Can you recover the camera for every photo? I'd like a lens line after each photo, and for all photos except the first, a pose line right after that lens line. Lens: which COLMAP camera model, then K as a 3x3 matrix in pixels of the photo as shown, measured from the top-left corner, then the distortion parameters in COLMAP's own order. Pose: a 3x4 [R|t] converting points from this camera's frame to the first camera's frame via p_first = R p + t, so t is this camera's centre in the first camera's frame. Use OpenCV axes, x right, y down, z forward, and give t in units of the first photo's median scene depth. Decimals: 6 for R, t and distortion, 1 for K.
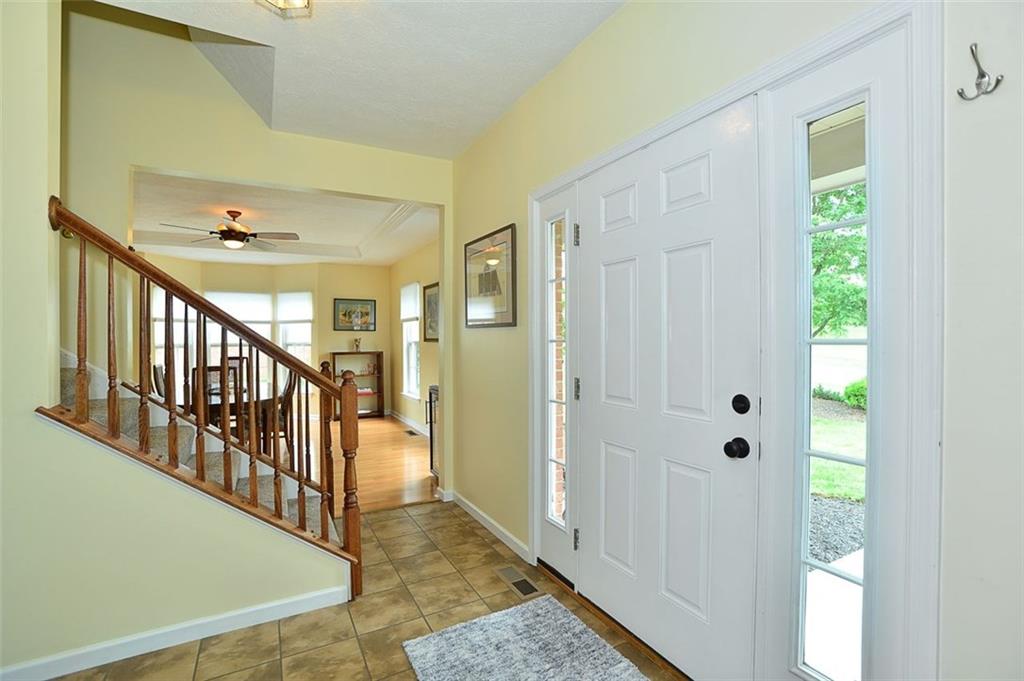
lens RADIAL K [[447.6, 0, 512.0], [0, 447.6, 340.5], [0, 0, 1]] dist [-0.053669, 0.000481]
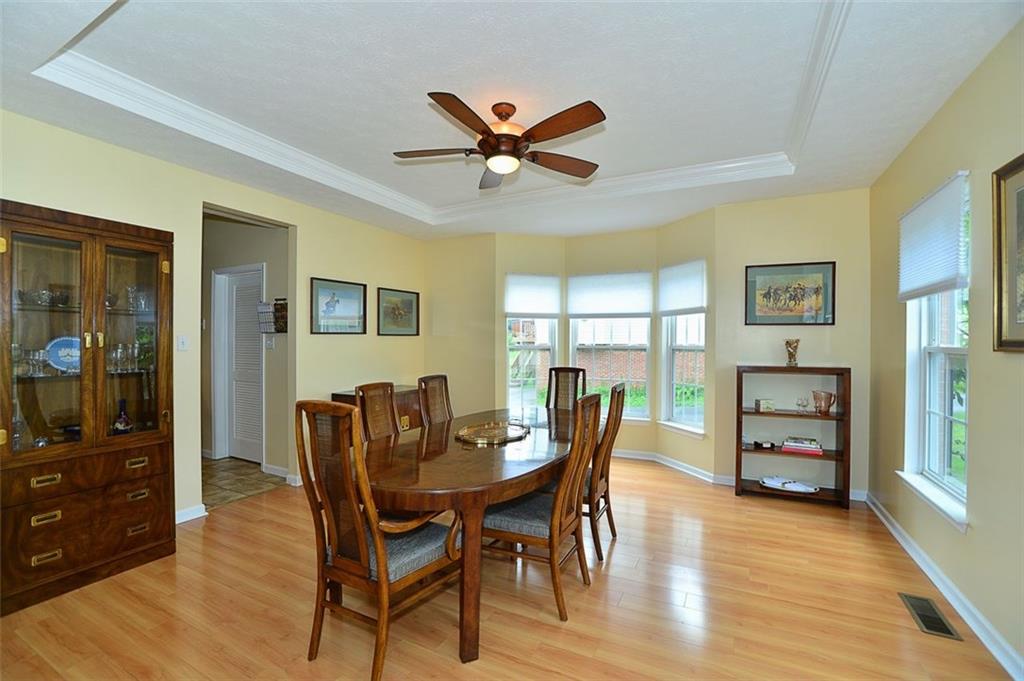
lens RADIAL K [[447.6, 0, 512.0], [0, 447.6, 340.5], [0, 0, 1]] dist [-0.053669, 0.000481]
pose [[0.561379, 0.006754, -0.827531, -0.116970], [-0.009184, 0.999956, 0.001931, -0.002442], [0.827508, 0.006516, 0.561416, 0.463188]]
